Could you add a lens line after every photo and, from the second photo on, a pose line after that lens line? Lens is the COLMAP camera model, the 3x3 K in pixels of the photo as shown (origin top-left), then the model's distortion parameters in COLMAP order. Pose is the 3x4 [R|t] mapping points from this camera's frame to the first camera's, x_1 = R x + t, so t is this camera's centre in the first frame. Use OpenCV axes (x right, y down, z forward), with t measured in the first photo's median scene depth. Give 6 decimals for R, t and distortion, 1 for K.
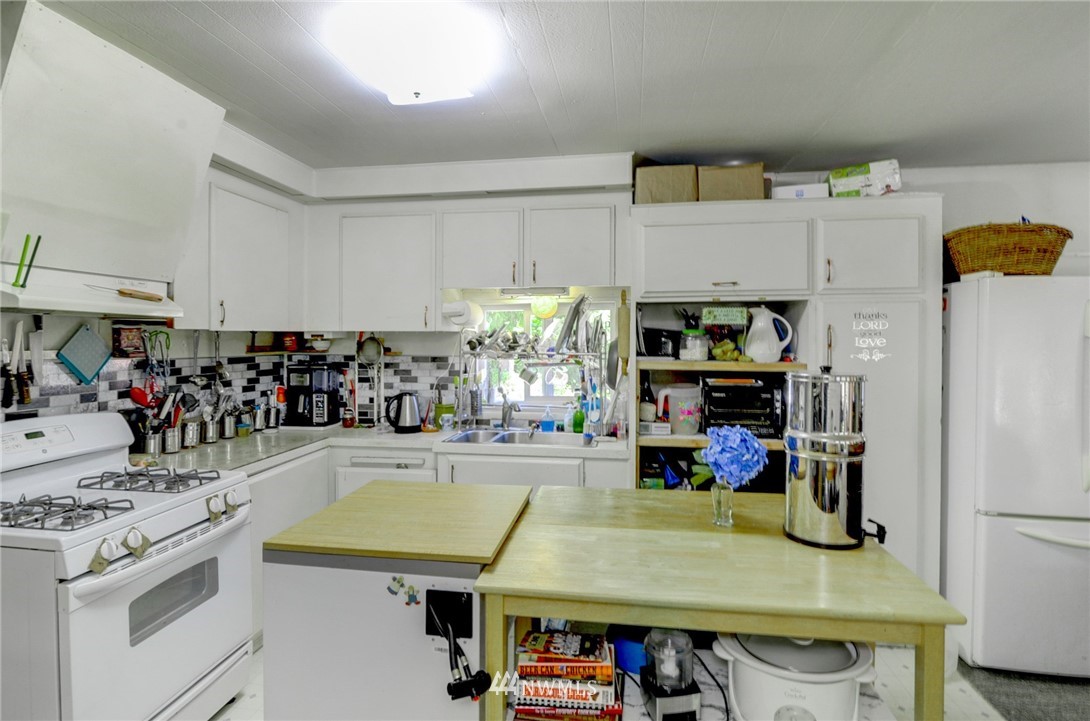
lens RADIAL K [[560.2, 0, 545.4], [0, 560.2, 338.8], [0, 0, 1]] dist [-0.011744, 0.000187]
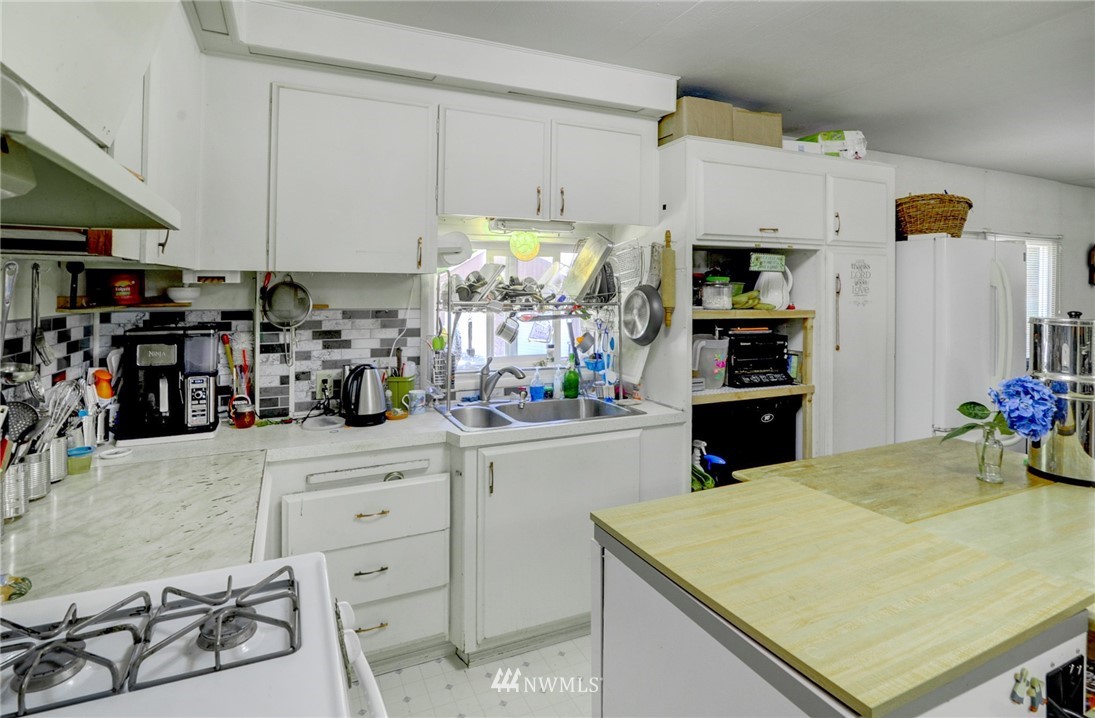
lens RADIAL K [[554.6, 0, 533.3], [0, 554.6, 277.8], [0, 0, 1]] dist [-0.000608, -0.000312]
pose [[0.842813, 0.013565, 0.538036, -0.507740], [-0.003052, 0.999787, -0.020426, 0.005878], [-0.538199, 0.015574, 0.842674, 0.377194]]
